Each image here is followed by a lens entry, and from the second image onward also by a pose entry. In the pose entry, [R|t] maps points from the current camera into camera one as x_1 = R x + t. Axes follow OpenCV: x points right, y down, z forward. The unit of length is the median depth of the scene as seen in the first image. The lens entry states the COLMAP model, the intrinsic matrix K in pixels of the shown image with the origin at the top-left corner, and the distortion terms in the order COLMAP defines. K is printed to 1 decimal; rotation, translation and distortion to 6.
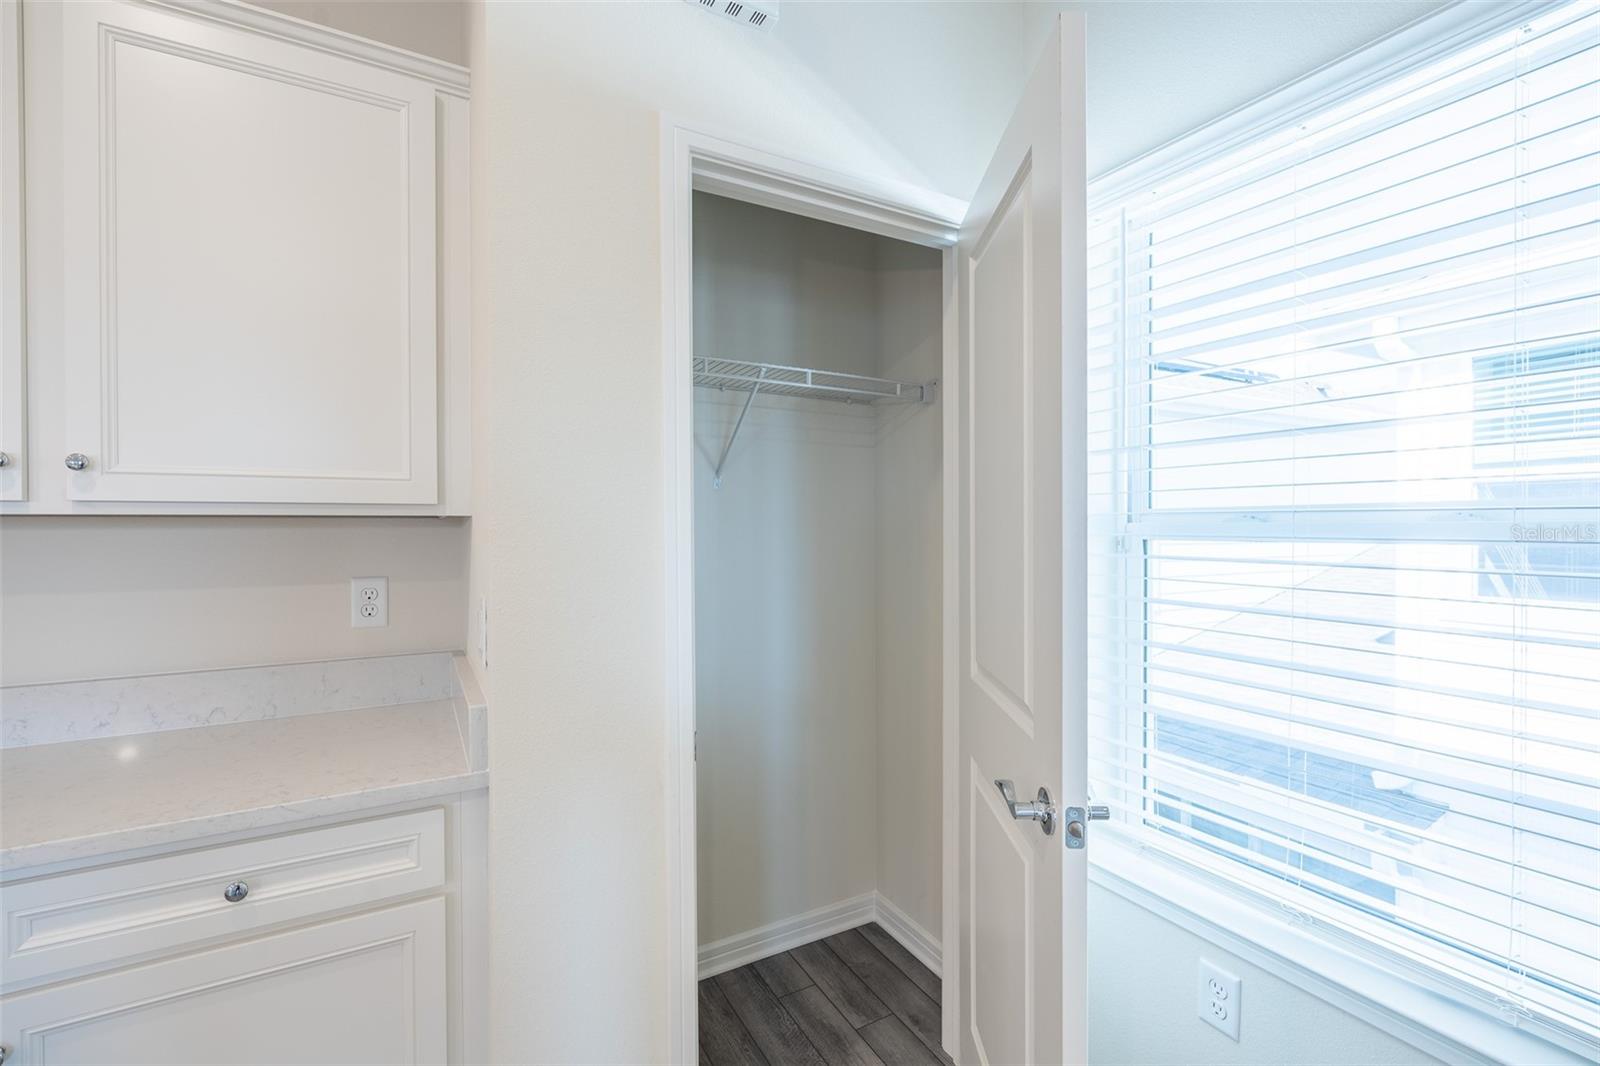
lens RADIAL K [[698.6, 0, 796.5], [0, 698.6, 531.6], [0, 0, 1]] dist [-0.004196, 0.000647]
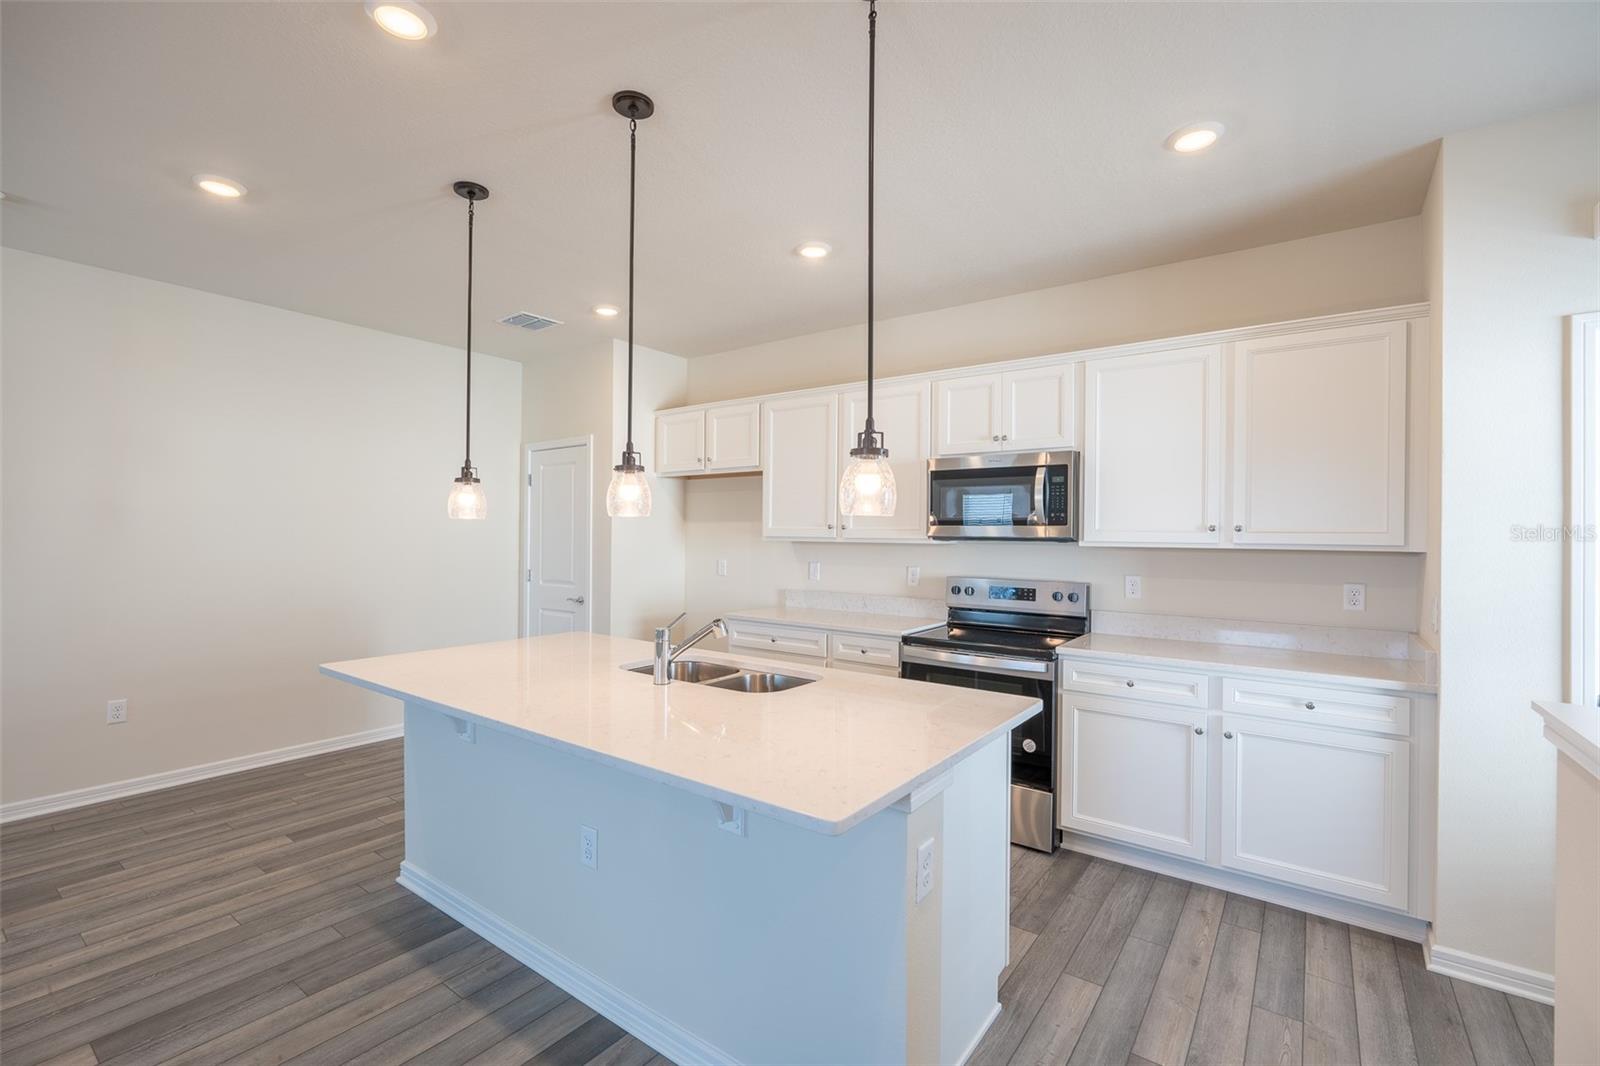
lens RADIAL K [[698.6, 0, 798.0], [0, 698.6, 532.9], [0, 0, 1]] dist [-0.004196, 0.000647]
pose [[0.407023, 0.007488, -0.913387, 0.506159], [-0.017376, 0.999849, 0.000453, -0.045940], [0.913253, 0.015687, 0.407092, -1.194556]]
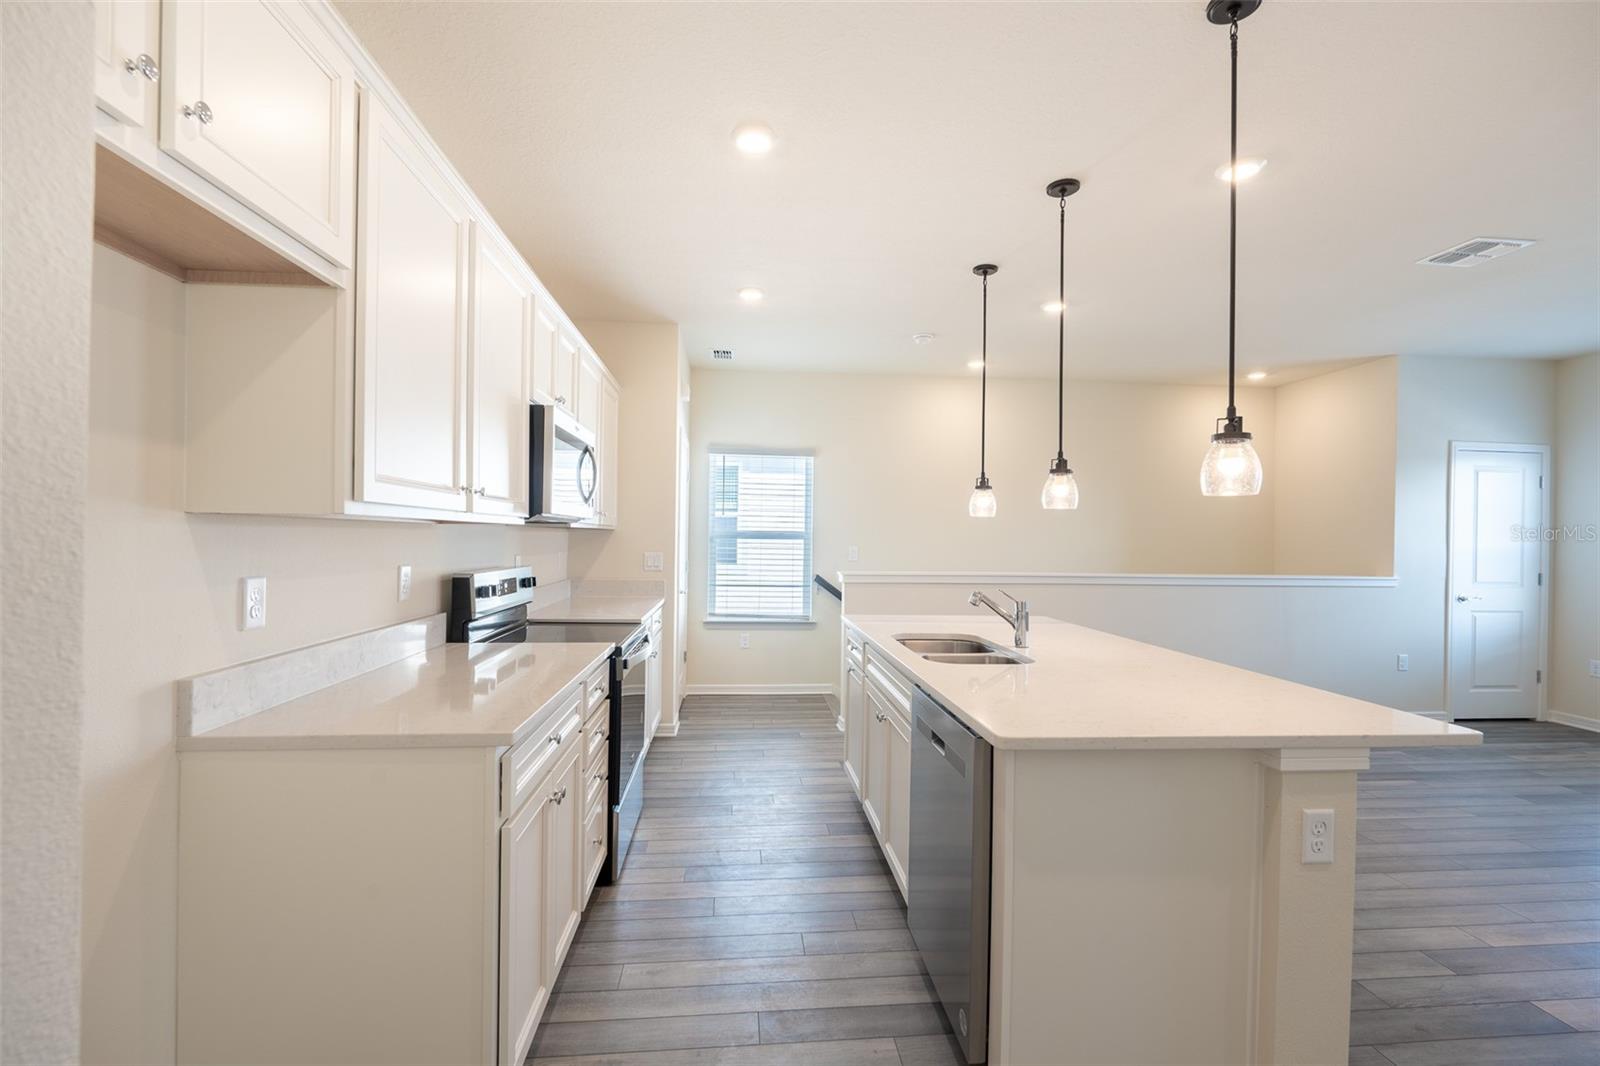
lens RADIAL K [[698.6, 0, 798.7], [0, 698.6, 531.3], [0, 0, 1]] dist [-0.004196, 0.000647]
pose [[0.409119, 0.016833, 0.912326, -3.057769], [-0.011004, 0.999848, -0.013513, 0.022672], [-0.912415, -0.004511, 0.409242, -1.047594]]
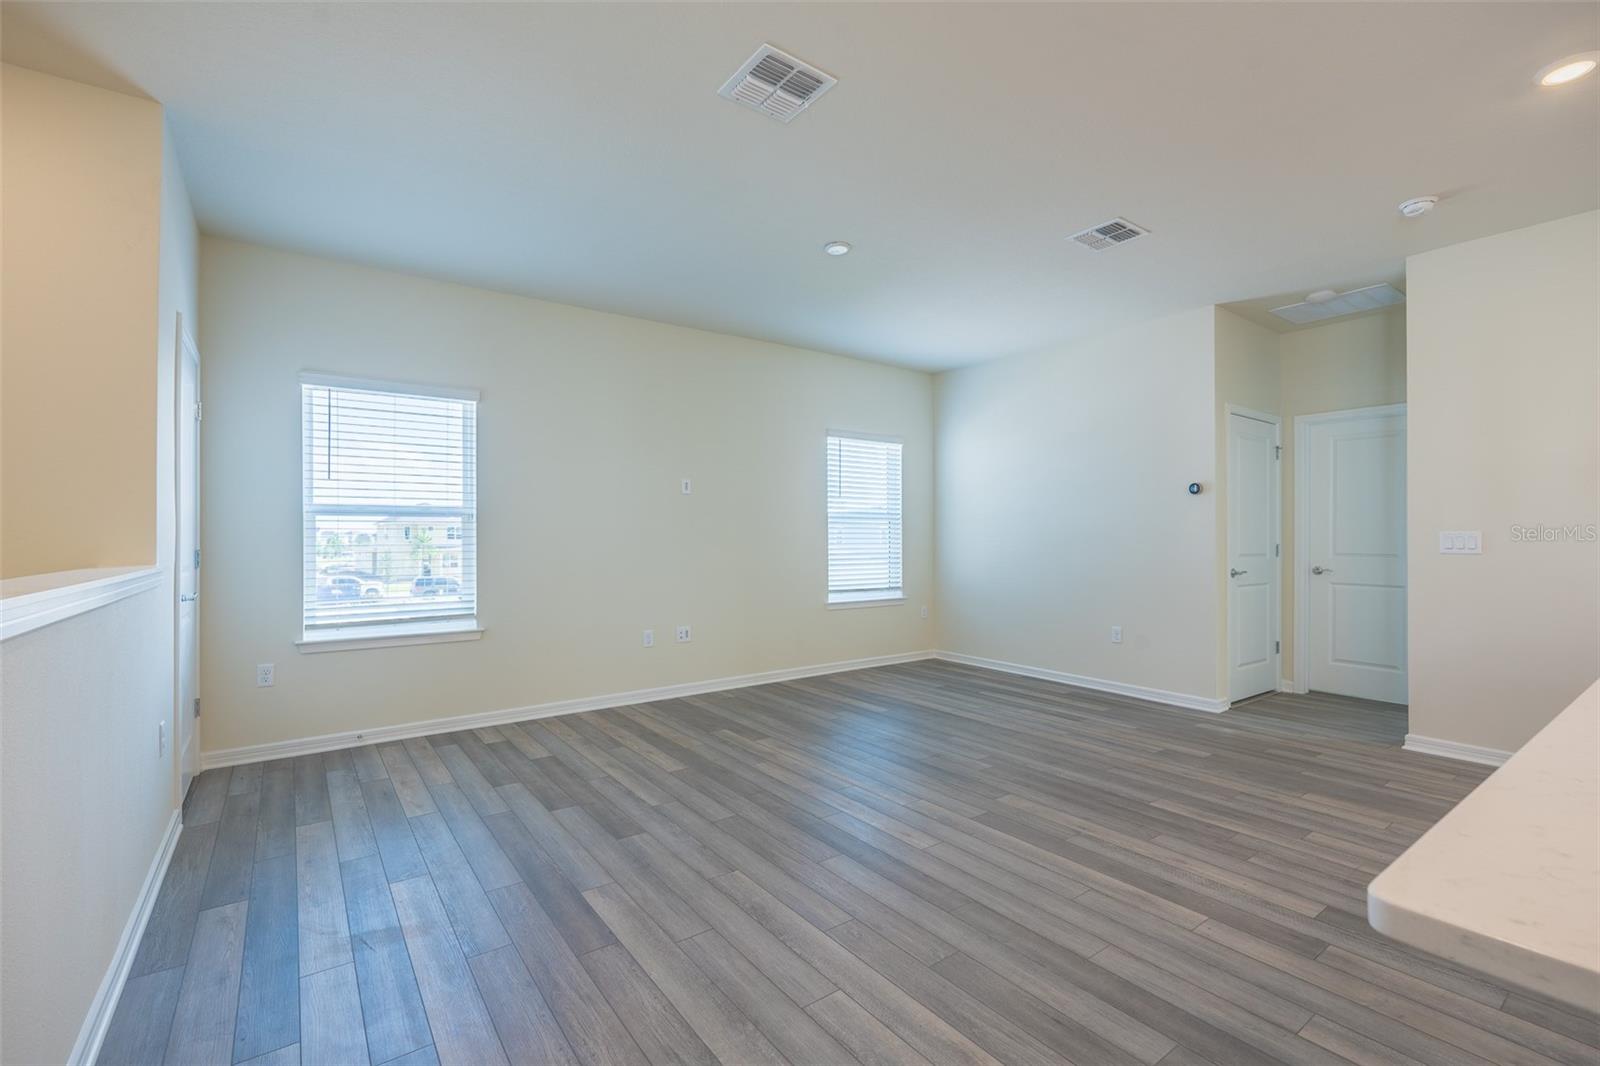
lens RADIAL K [[698.6, 0, 800.5], [0, 698.6, 534.5], [0, 0, 1]] dist [-0.004196, 0.000647]
pose [[-0.992868, 0.007021, -0.119012, 0.107962], [0.006512, 0.999968, 0.004671, 0.103504], [0.119041, 0.003863, -0.992882, -0.478595]]
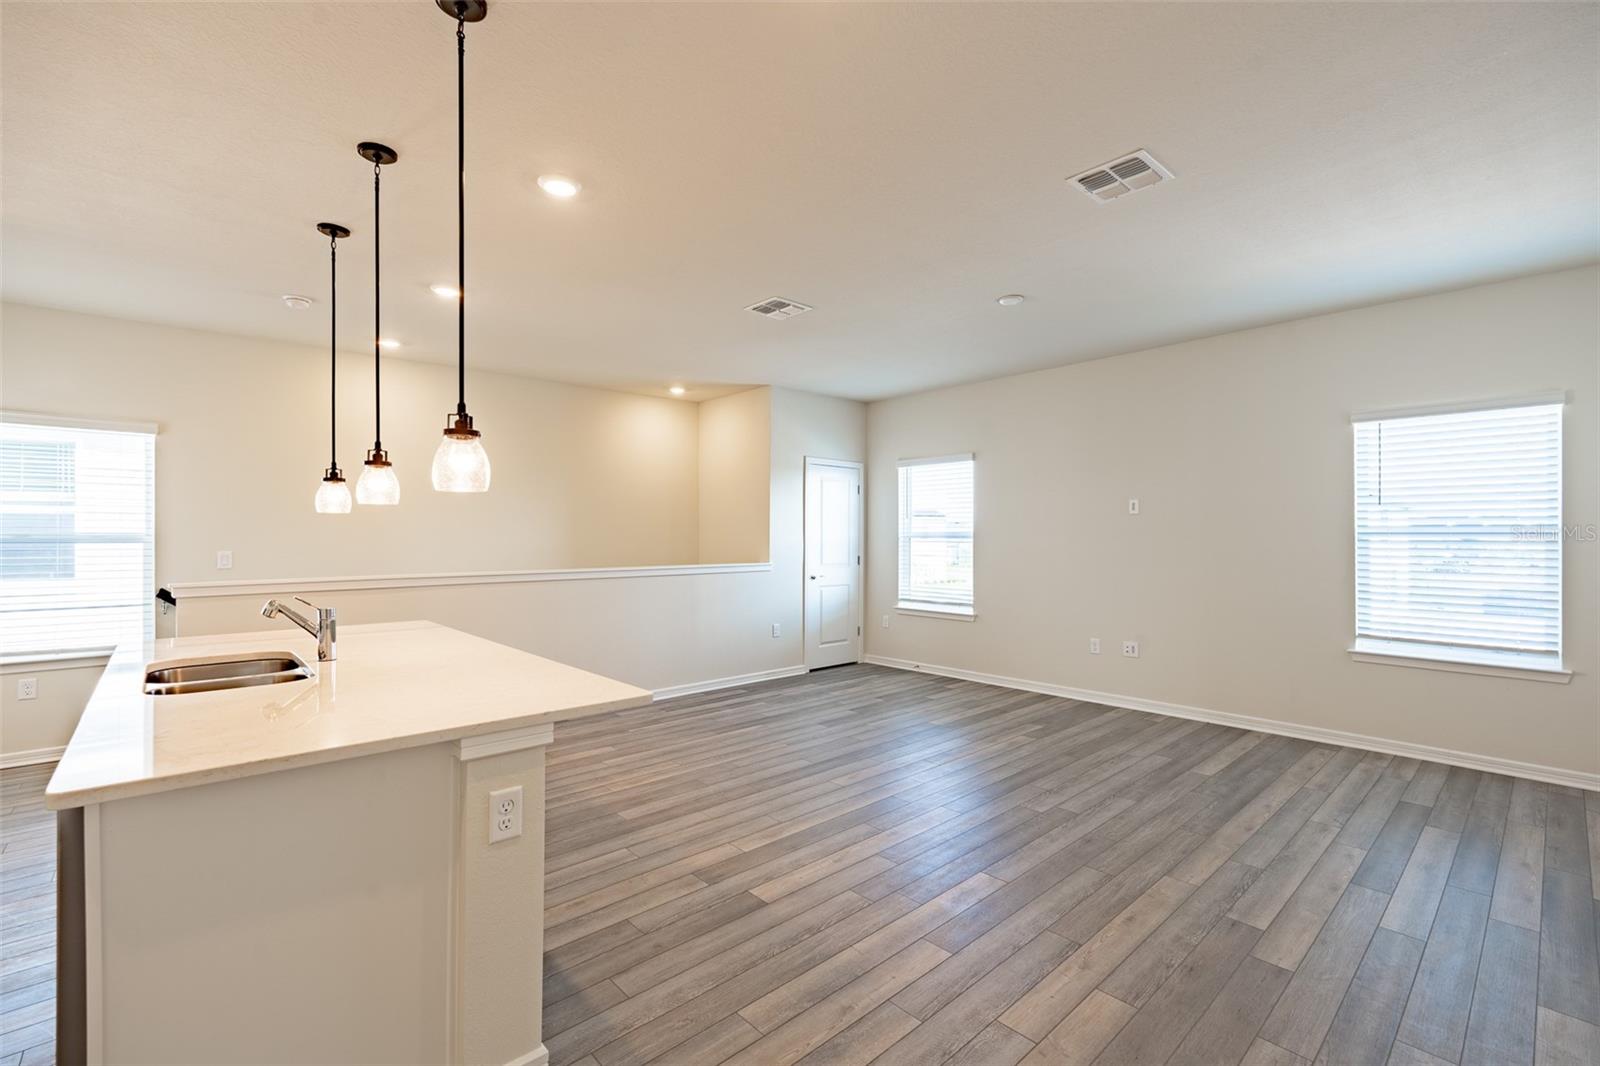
lens RADIAL K [[698.6, 0, 799.2], [0, 698.6, 534.3], [0, 0, 1]] dist [-0.004196, 0.000647]
pose [[-0.223446, 0.008934, 0.974675, -2.962423], [0.009220, 0.999933, -0.007052, 0.024908], [-0.974673, 0.007411, -0.223513, -1.557348]]
